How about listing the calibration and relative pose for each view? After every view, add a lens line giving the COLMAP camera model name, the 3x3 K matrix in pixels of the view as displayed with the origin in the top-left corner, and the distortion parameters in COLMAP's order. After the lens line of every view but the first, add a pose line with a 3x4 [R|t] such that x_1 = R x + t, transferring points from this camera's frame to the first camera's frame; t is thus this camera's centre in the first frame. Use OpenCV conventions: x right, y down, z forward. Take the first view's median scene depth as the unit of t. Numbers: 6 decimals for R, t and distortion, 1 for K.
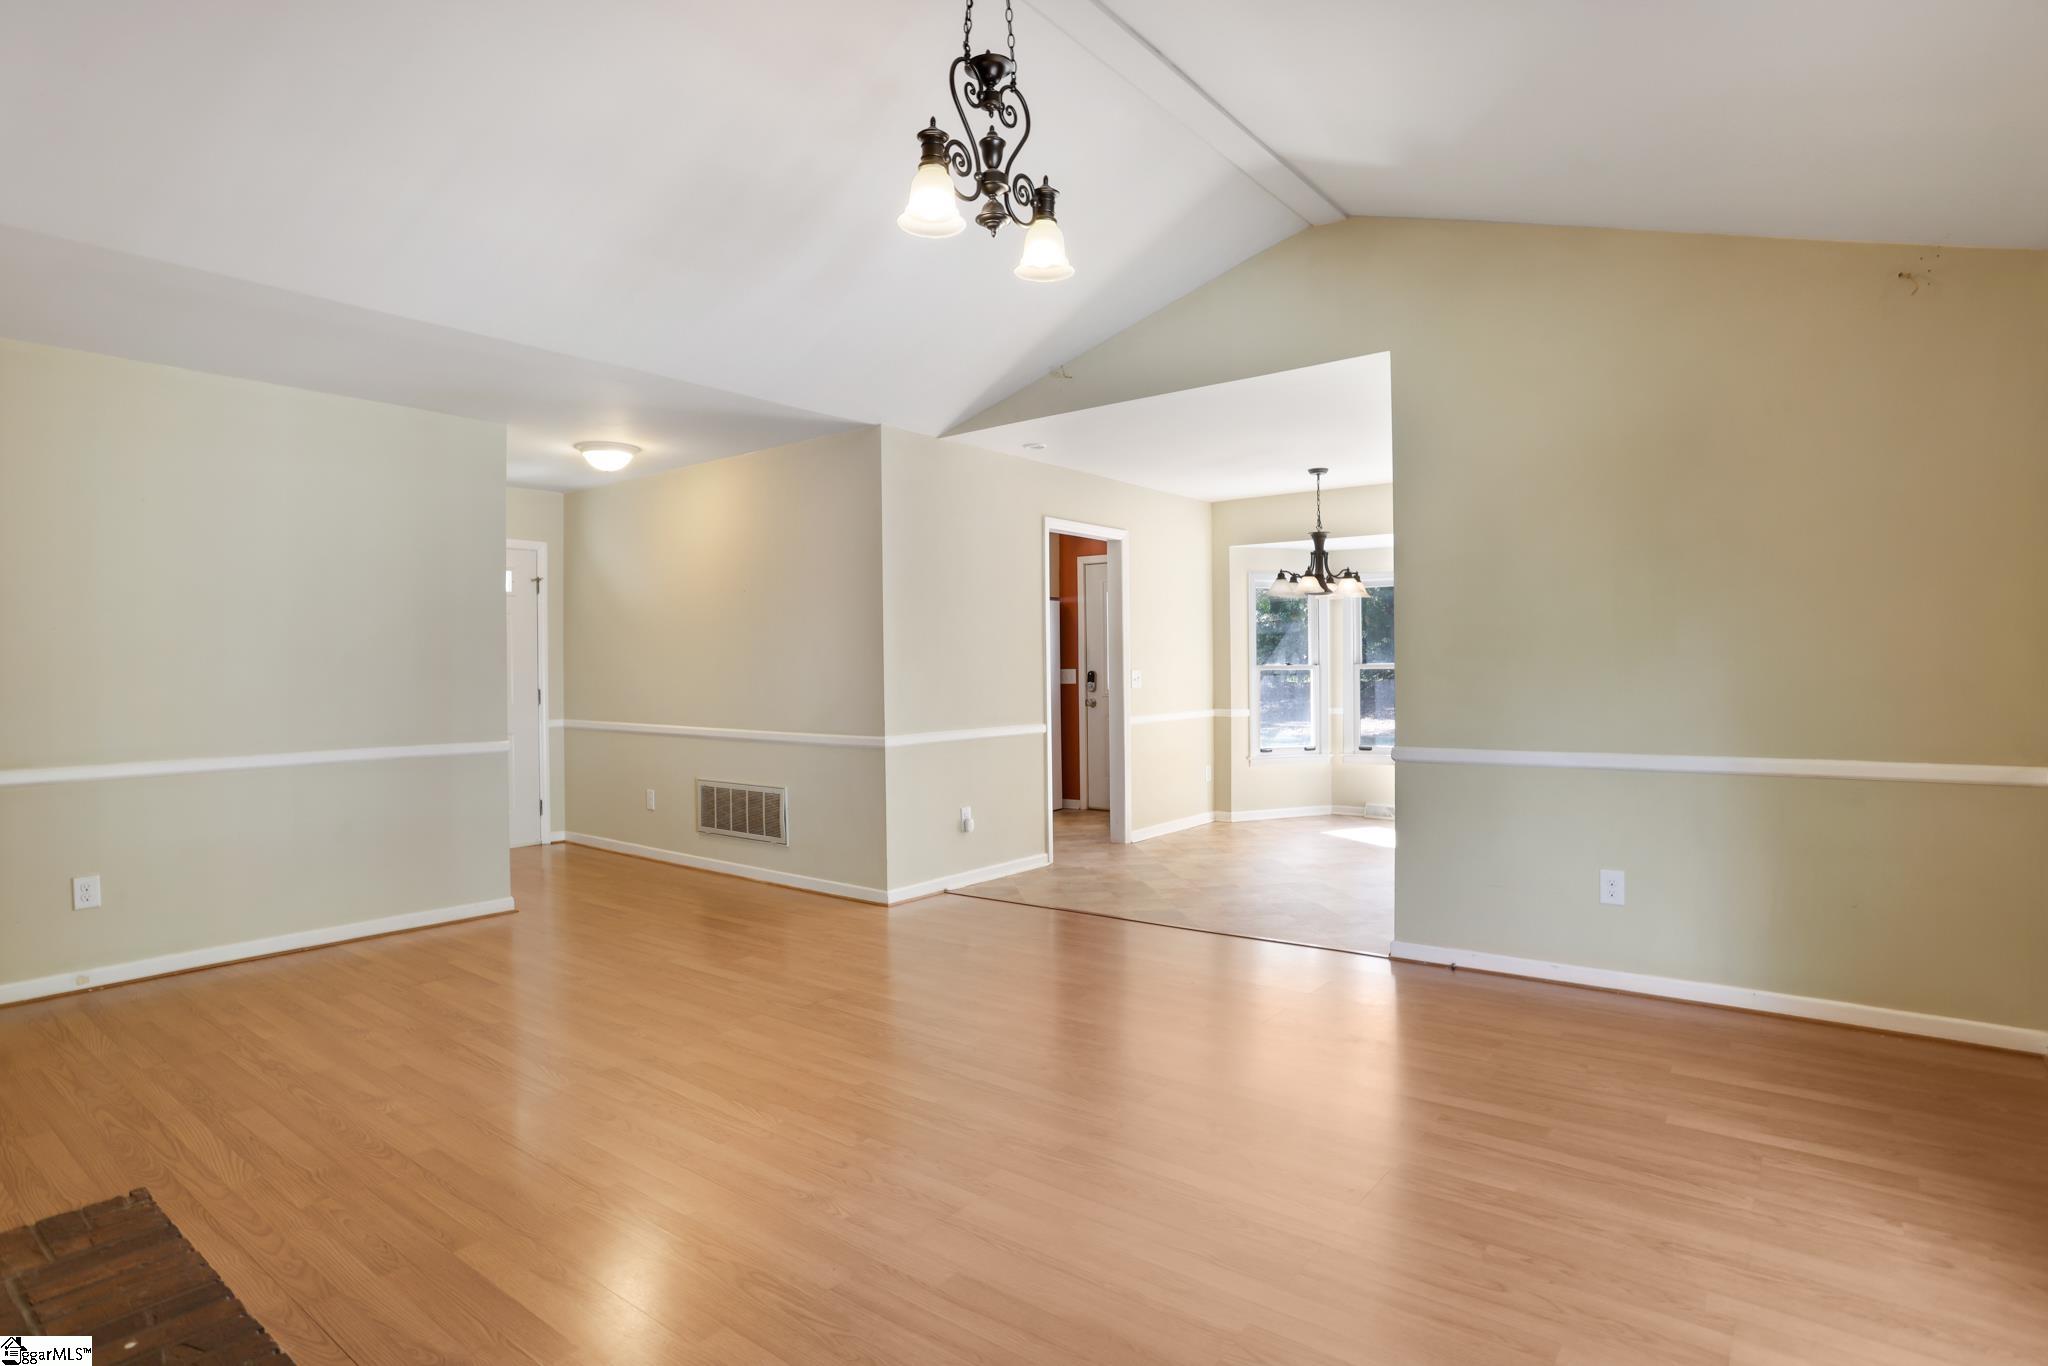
lens RADIAL K [[1070.7, 0, 1017.3], [0, 1070.7, 681.7], [0, 0, 1]] dist [-0.061600, 0.029827]
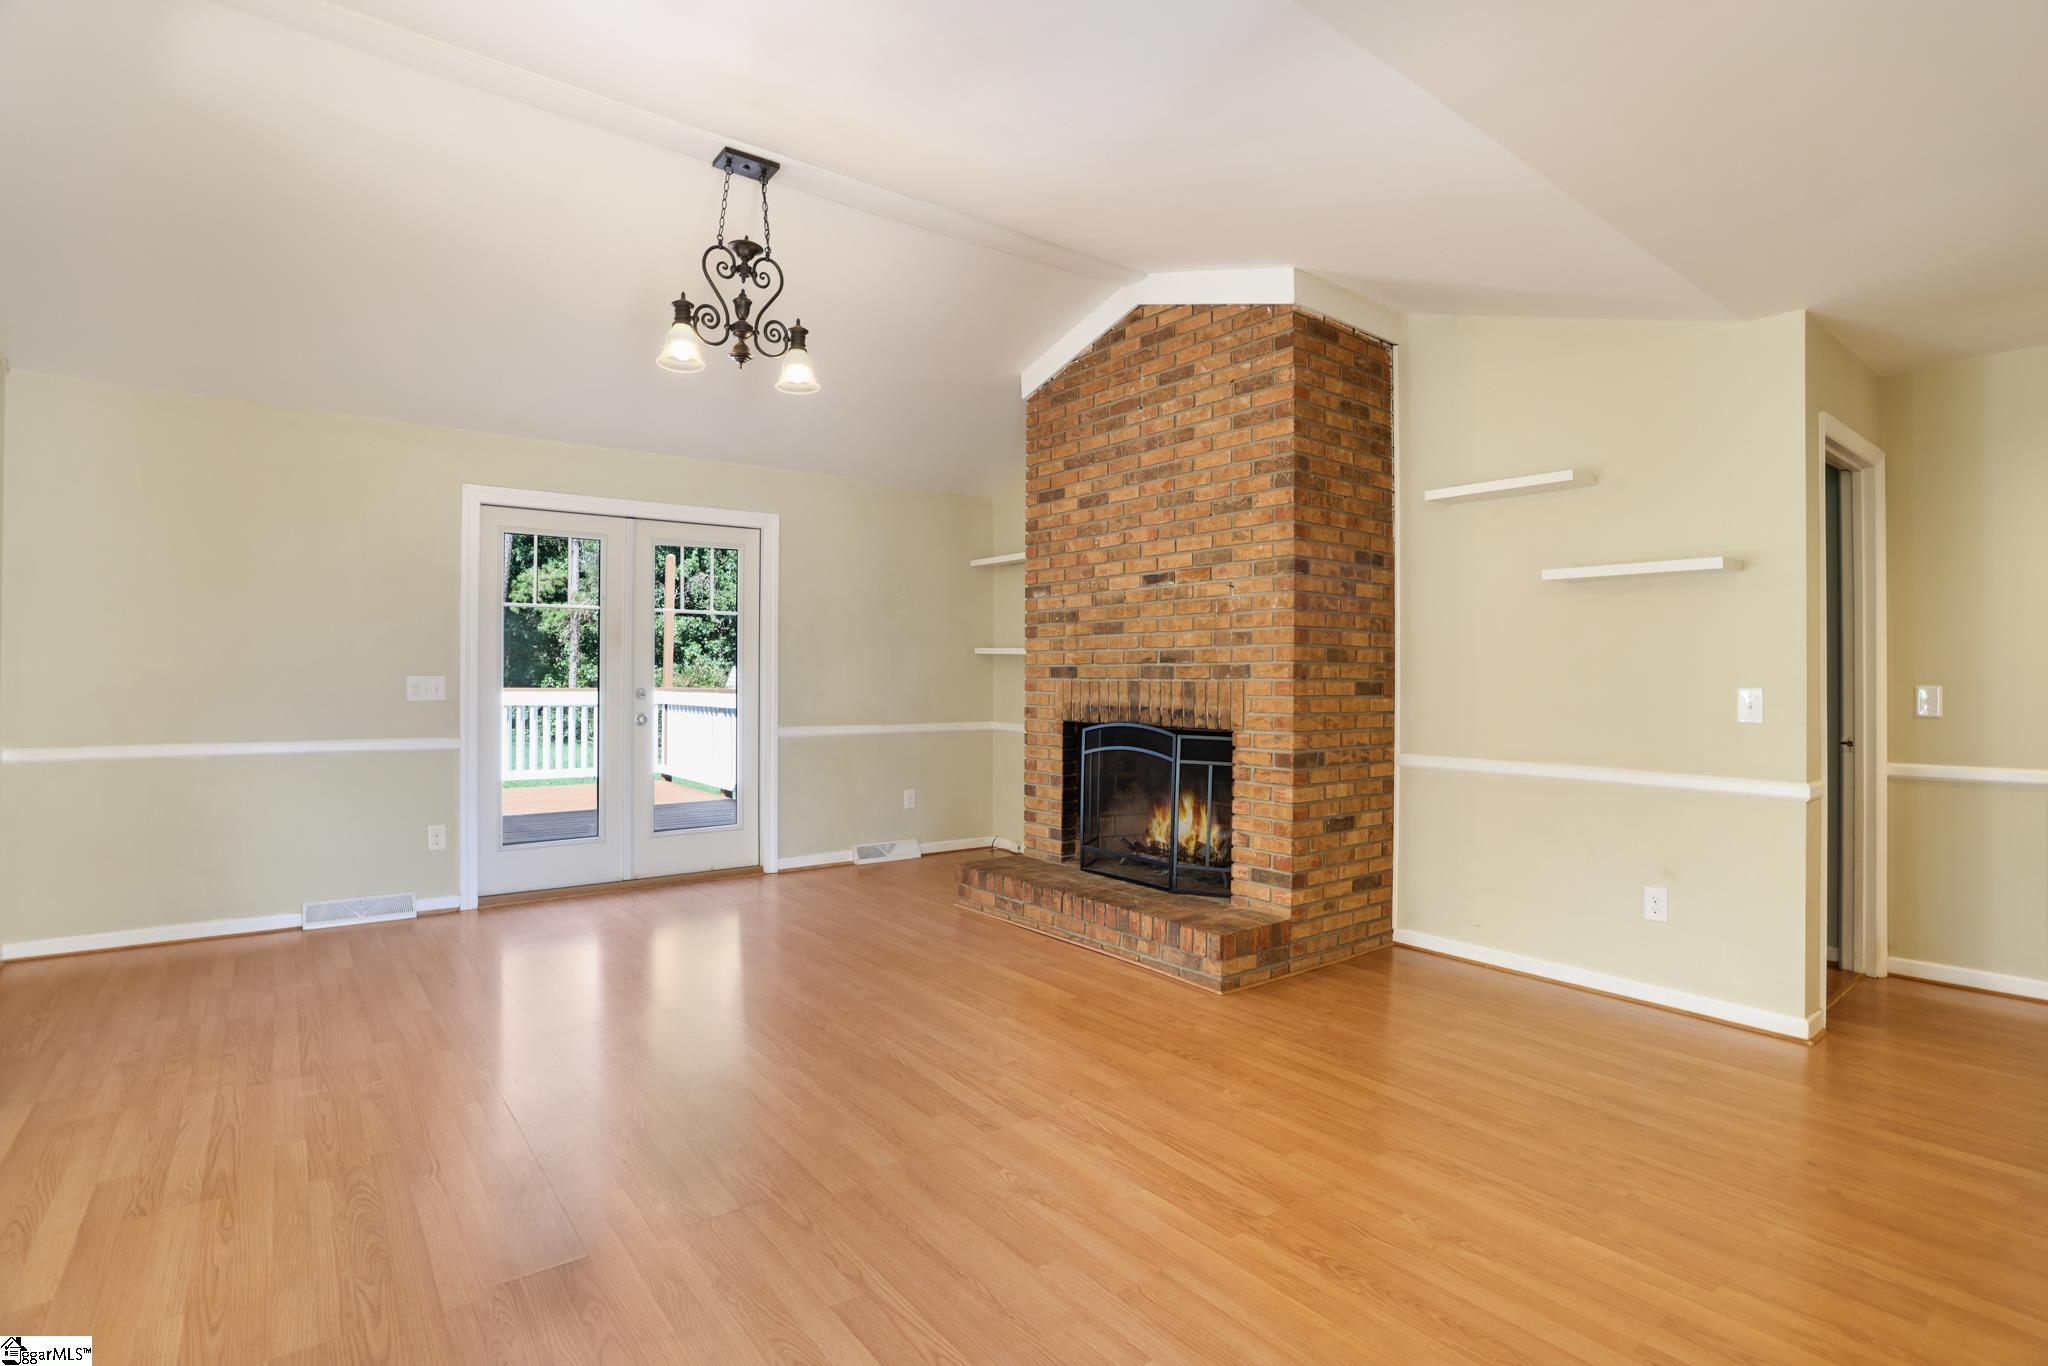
lens RADIAL K [[1000.4, 0, 1027.0], [0, 1000.4, 673.9], [0, 0, 1]] dist [-0.074719, -0.000300]
pose [[-0.971313, 0.003571, 0.237780, -0.568303], [0.005965, 0.999939, 0.009348, -0.015025], [-0.237732, 0.010499, -0.971274, 1.760377]]
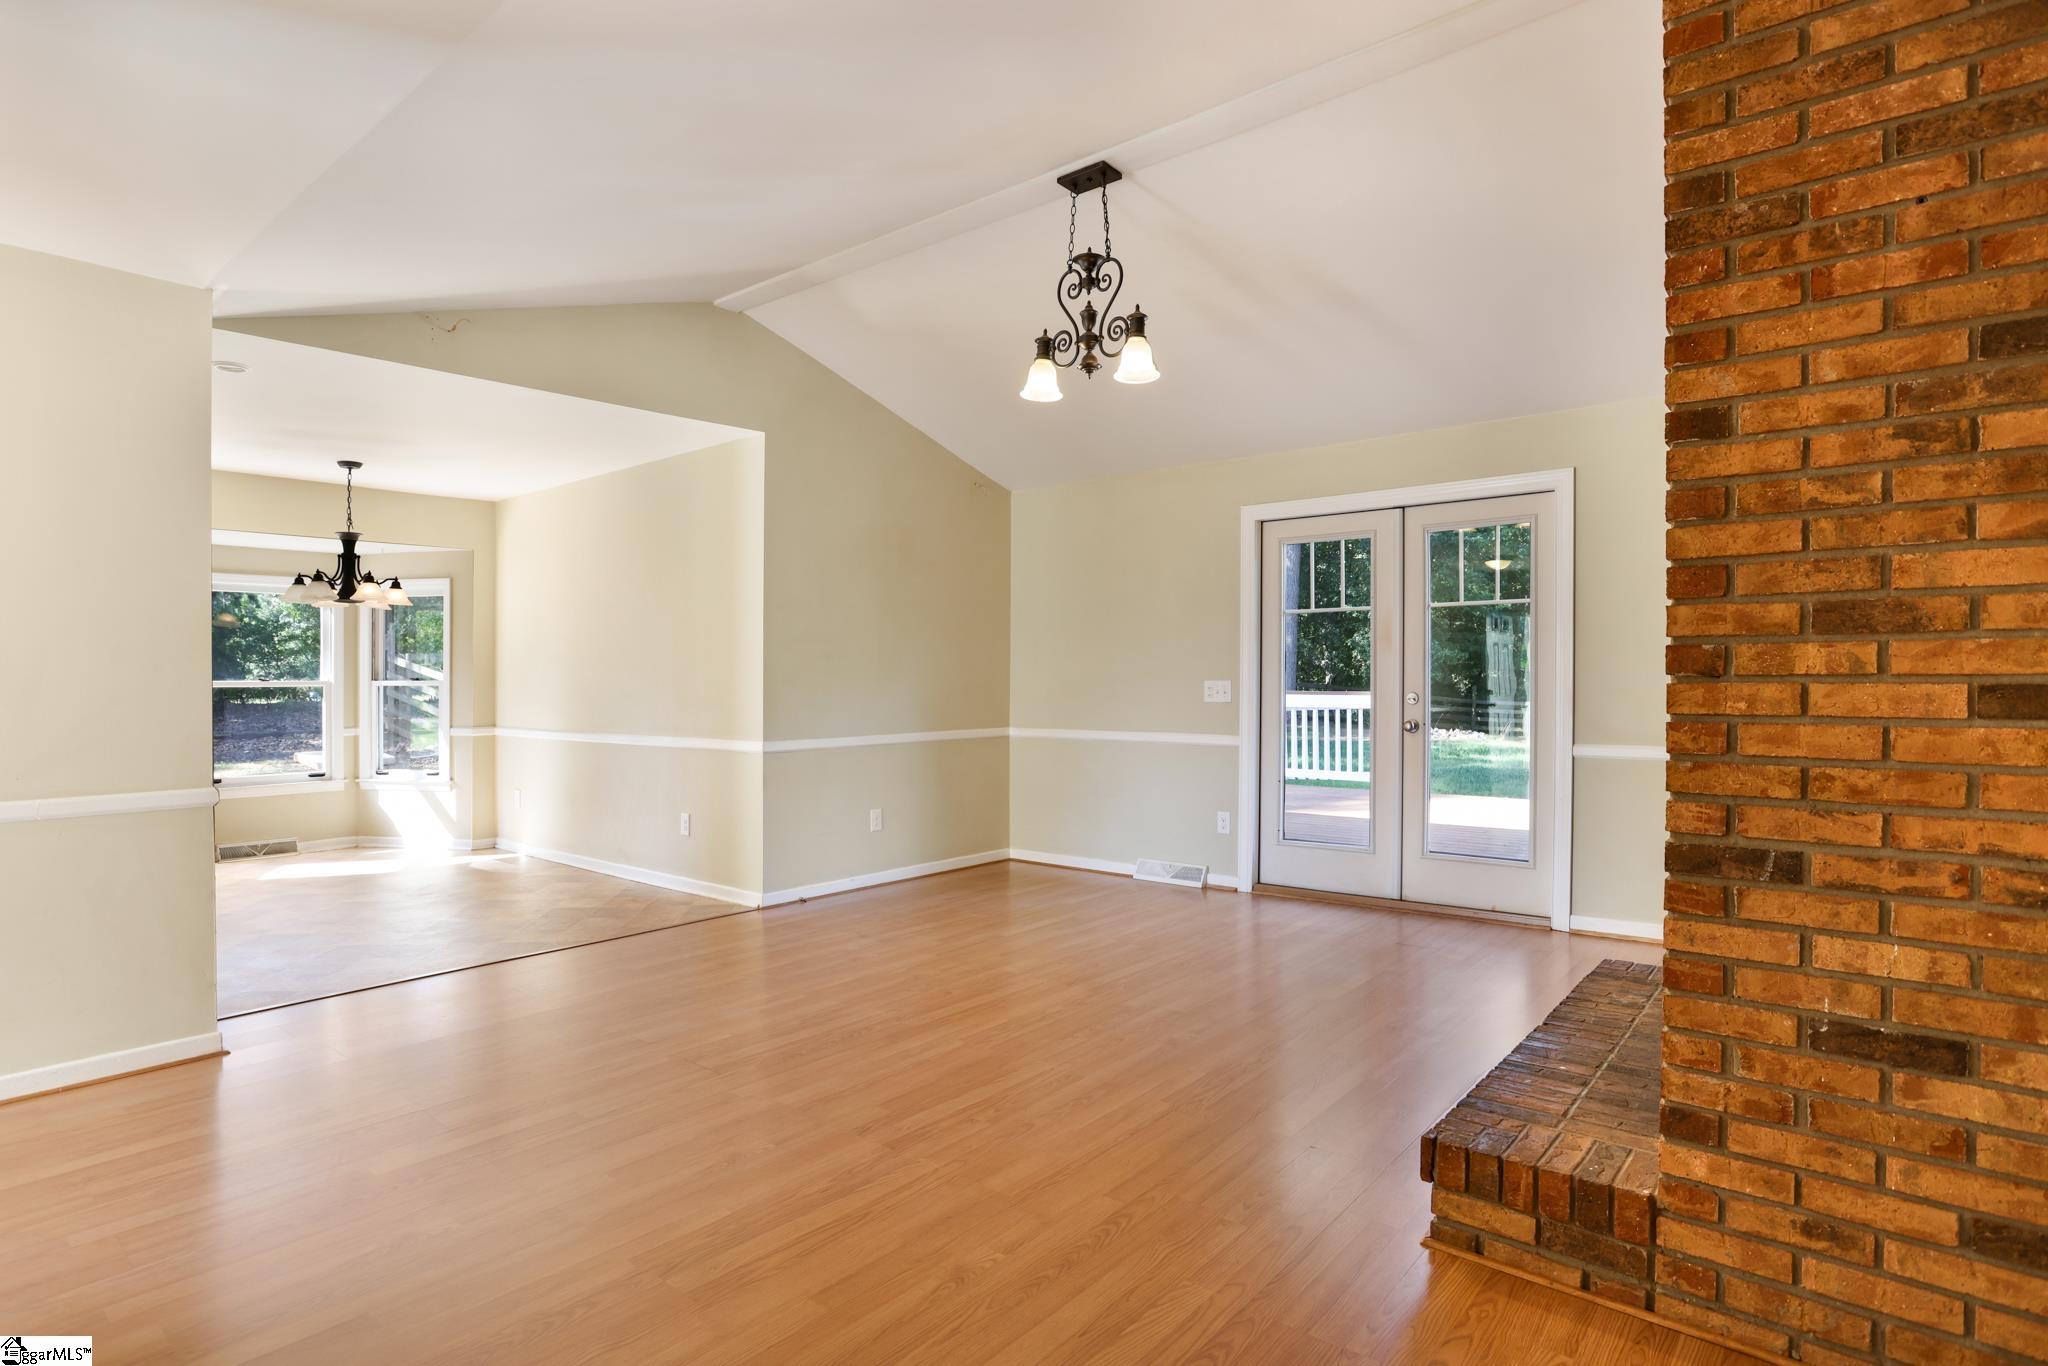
lens RADIAL K [[1070.7, 0, 1017.3], [0, 1070.7, 681.7], [0, 0, 1]] dist [-0.061600, 0.029827]
pose [[0.032944, 0.005271, 0.999443, -1.197813], [0.018656, 0.999809, -0.005888, 0.003708], [-0.999283, 0.018840, 0.032839, 0.839559]]
